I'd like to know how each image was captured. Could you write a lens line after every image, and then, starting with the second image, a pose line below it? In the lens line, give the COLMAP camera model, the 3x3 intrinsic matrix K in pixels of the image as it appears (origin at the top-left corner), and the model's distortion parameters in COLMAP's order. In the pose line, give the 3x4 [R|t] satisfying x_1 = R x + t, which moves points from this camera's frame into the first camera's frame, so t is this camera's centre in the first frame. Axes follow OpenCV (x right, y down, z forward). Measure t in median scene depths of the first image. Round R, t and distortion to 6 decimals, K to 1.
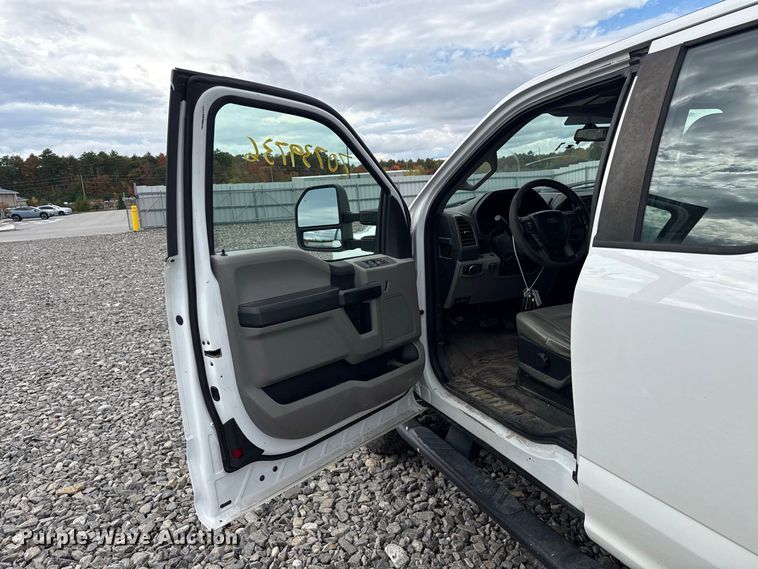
lens RADIAL K [[535.9, 0, 378.8], [0, 535.9, 289.3], [0, 0, 1]] dist [0.001017, -0.000784]
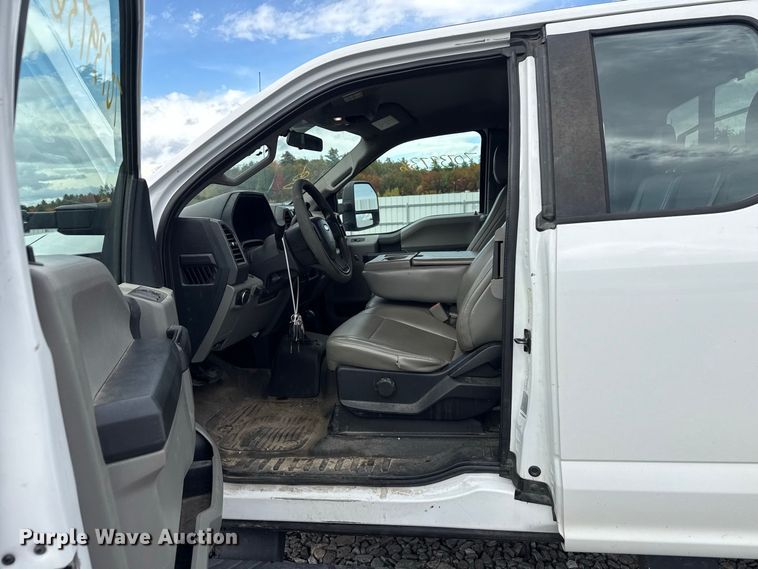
lens RADIAL K [[535.9, 0, 378.8], [0, 535.9, 289.3], [0, 0, 1]] dist [0.001017, -0.000784]
pose [[0.545944, -0.083010, 0.833700, -0.407320], [0.169958, 0.985363, -0.013185, -0.008023], [-0.820402, 0.148892, 0.552061, 0.579498]]
